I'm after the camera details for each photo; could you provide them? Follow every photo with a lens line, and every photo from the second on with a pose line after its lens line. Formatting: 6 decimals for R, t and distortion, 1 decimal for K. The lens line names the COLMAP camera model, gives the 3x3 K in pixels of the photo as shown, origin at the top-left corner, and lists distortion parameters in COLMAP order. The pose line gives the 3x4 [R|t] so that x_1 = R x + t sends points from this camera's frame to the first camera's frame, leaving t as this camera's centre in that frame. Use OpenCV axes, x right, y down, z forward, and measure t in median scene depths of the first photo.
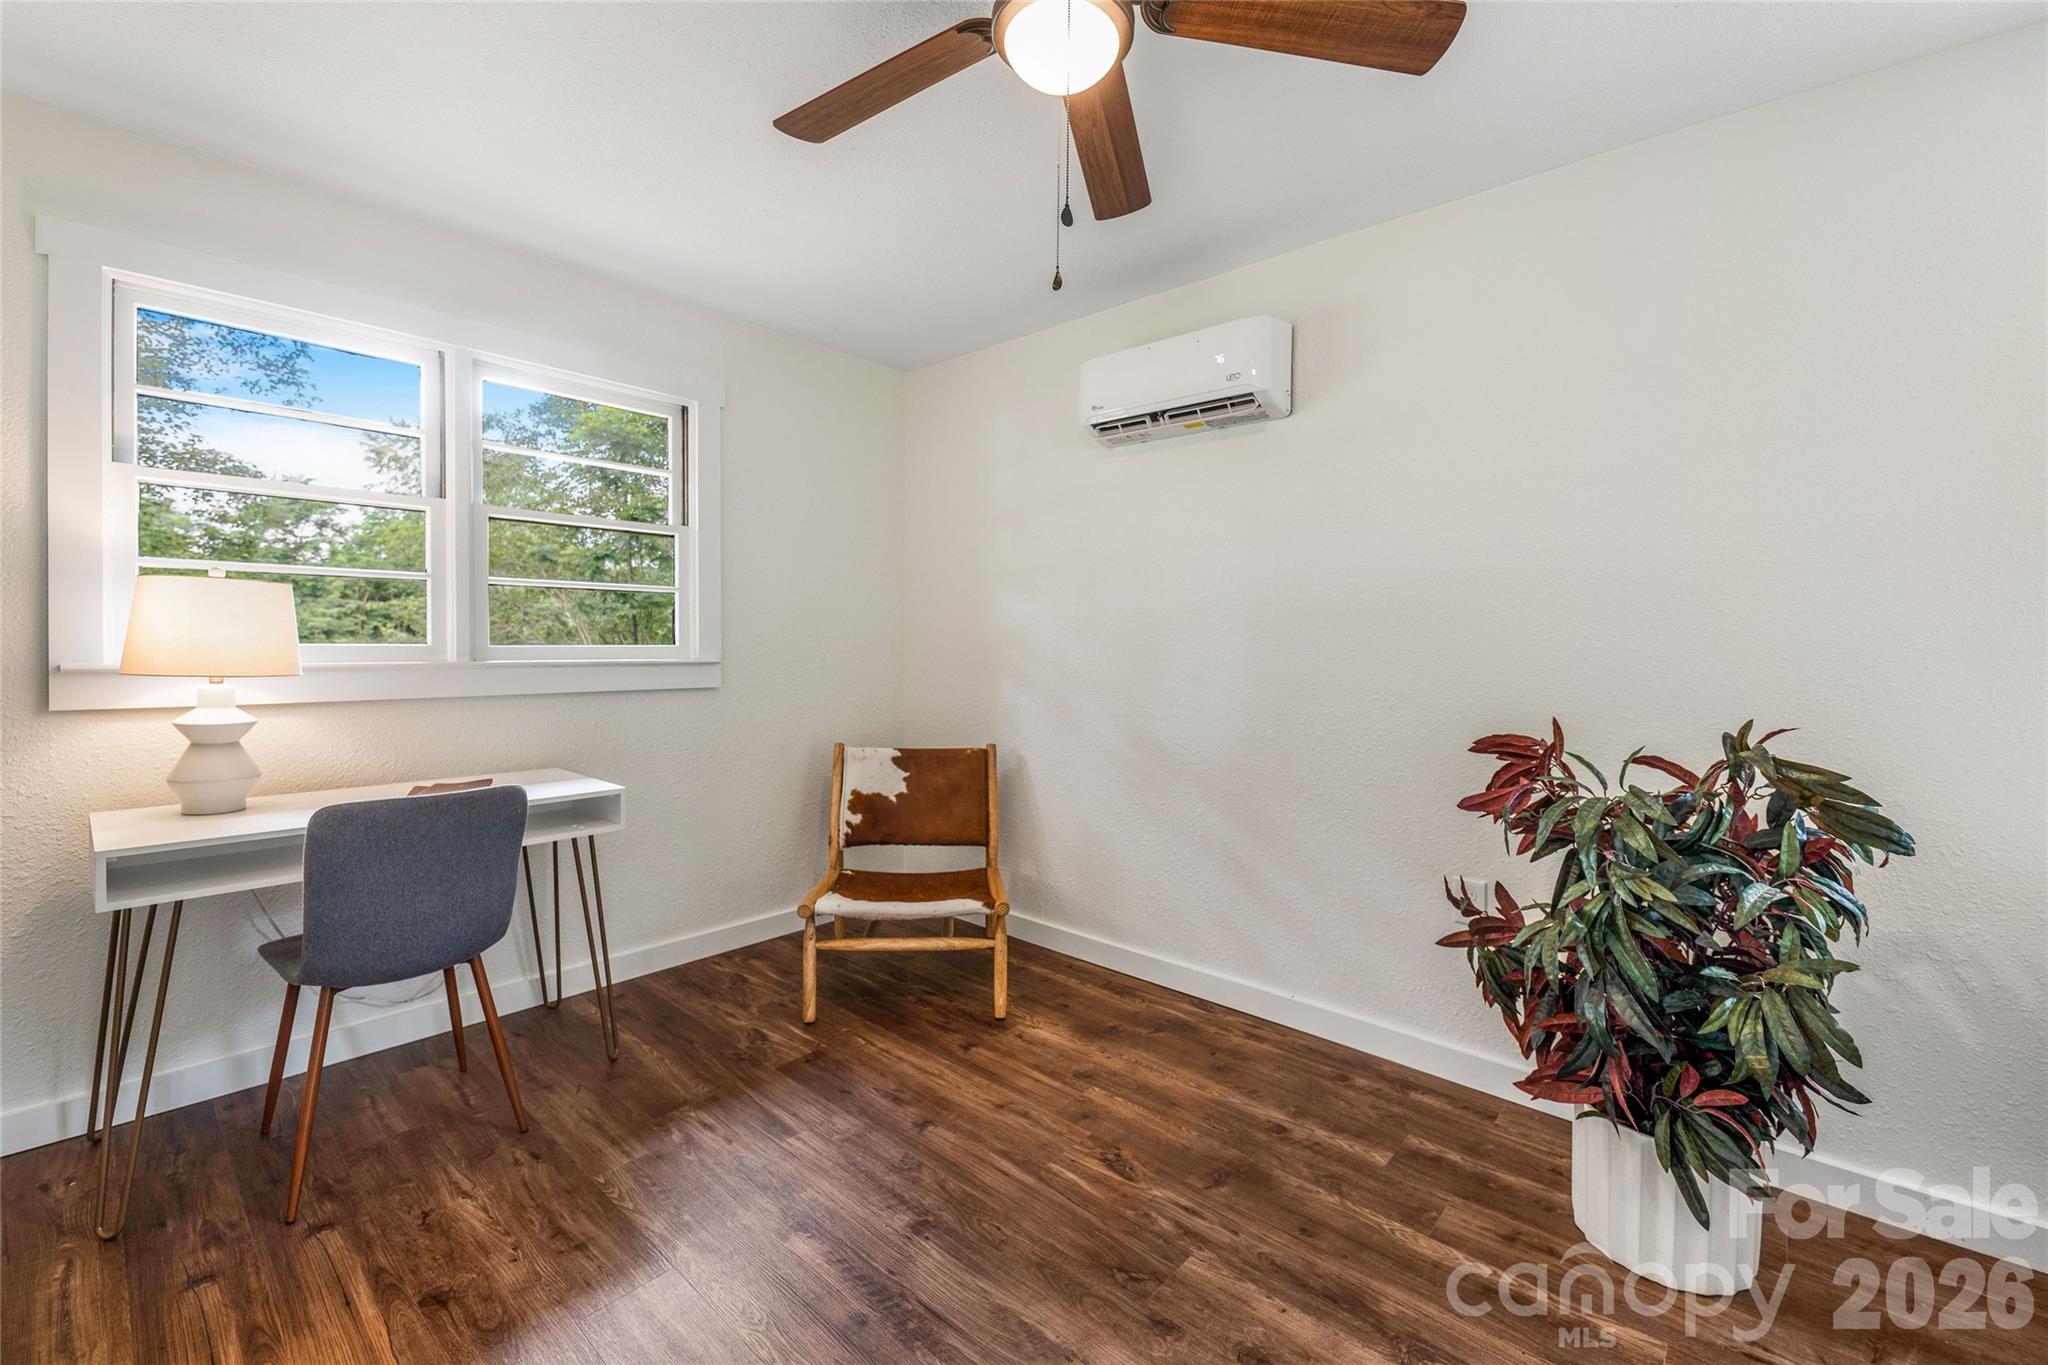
lens RADIAL K [[865.2, 0, 1020.8], [0, 865.2, 659.4], [0, 0, 1]] dist [0.013184, -0.000097]
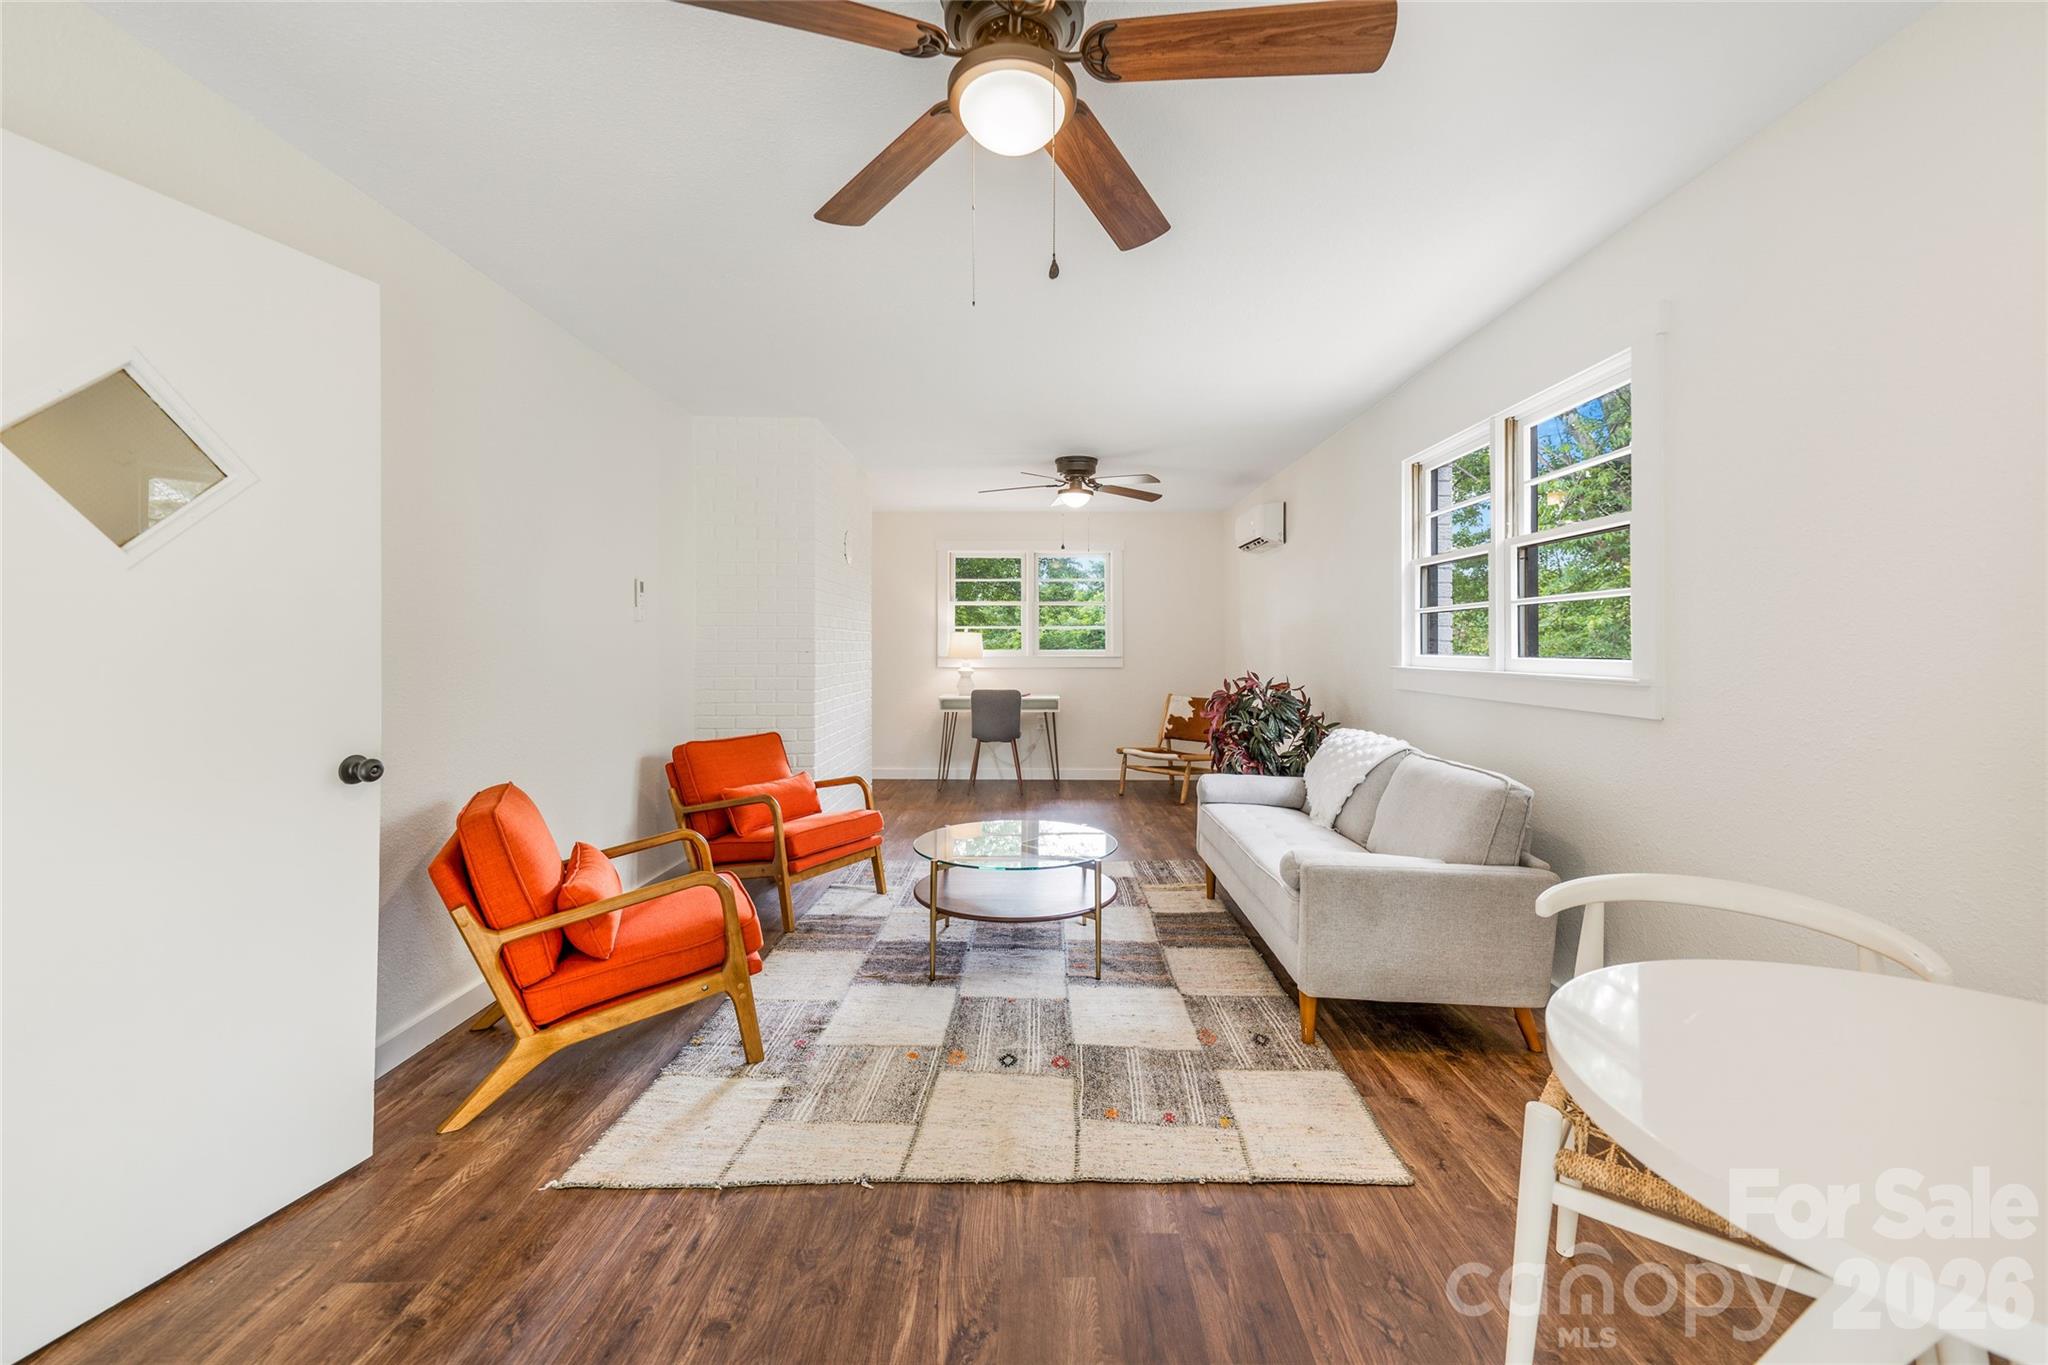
lens RADIAL K [[844.6, 0, 1023.1], [0, 844.6, 637.1], [0, 0, 1]] dist [0.014790, -0.000037]
pose [[0.677583, -0.016340, -0.735265, 1.639852], [-0.012151, 0.999368, -0.033407, 0.042850], [0.735346, 0.031570, 0.676956, -1.076867]]
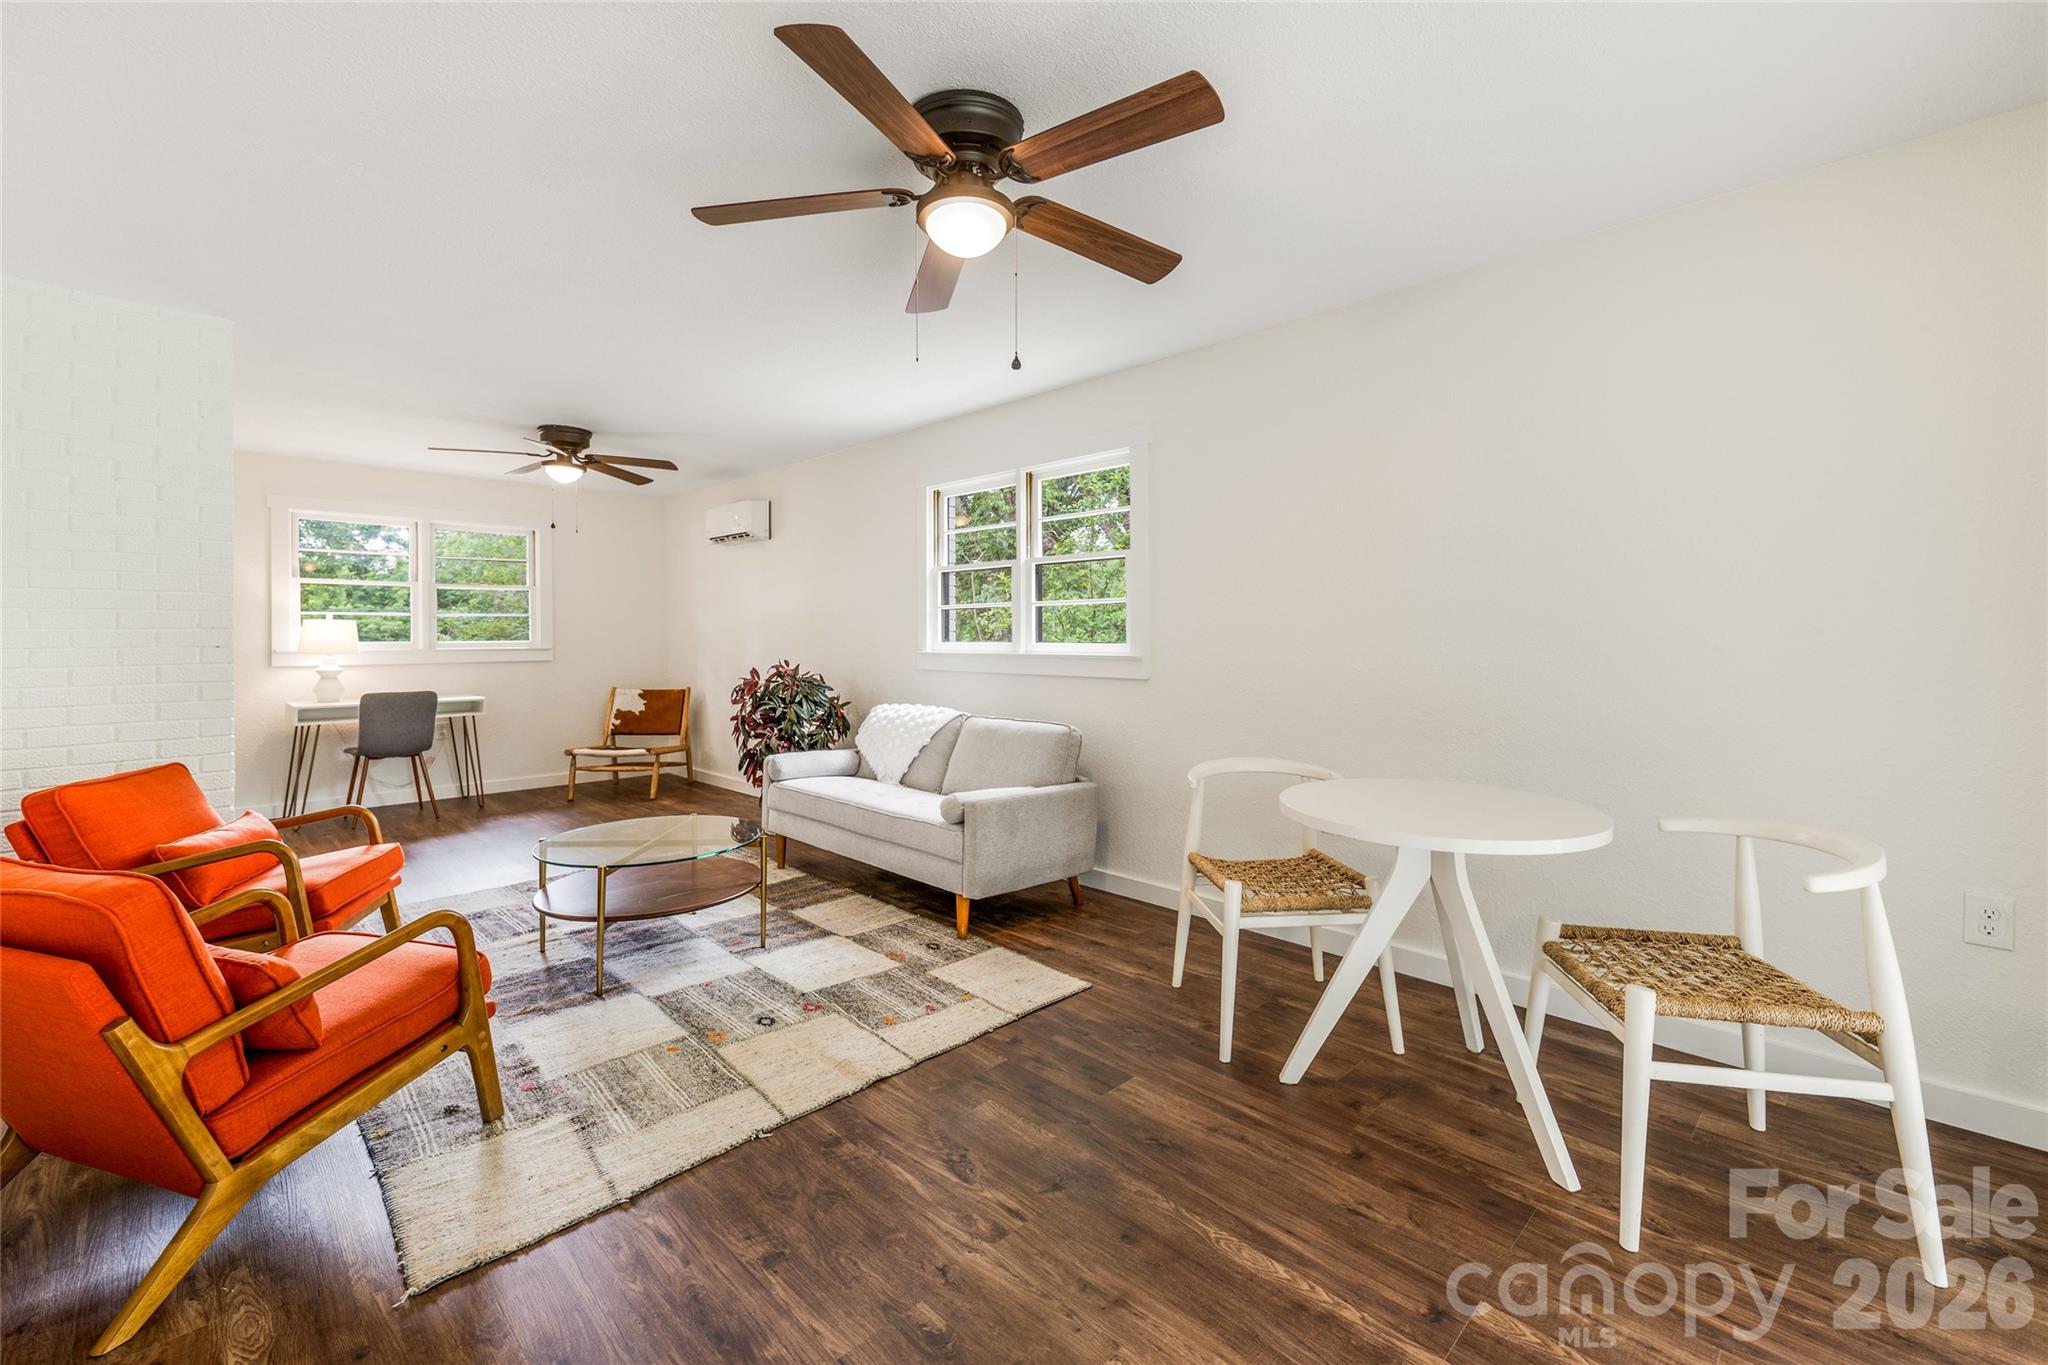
lens RADIAL K [[857.2, 0, 1033.8], [0, 857.2, 643.7], [0, 0, 1]] dist [0.018137, -0.007689]
pose [[0.999294, -0.011617, -0.035730, 1.266619], [0.011131, 0.999843, -0.013774, 0.047467], [0.035885, 0.013367, 0.999267, -1.488283]]
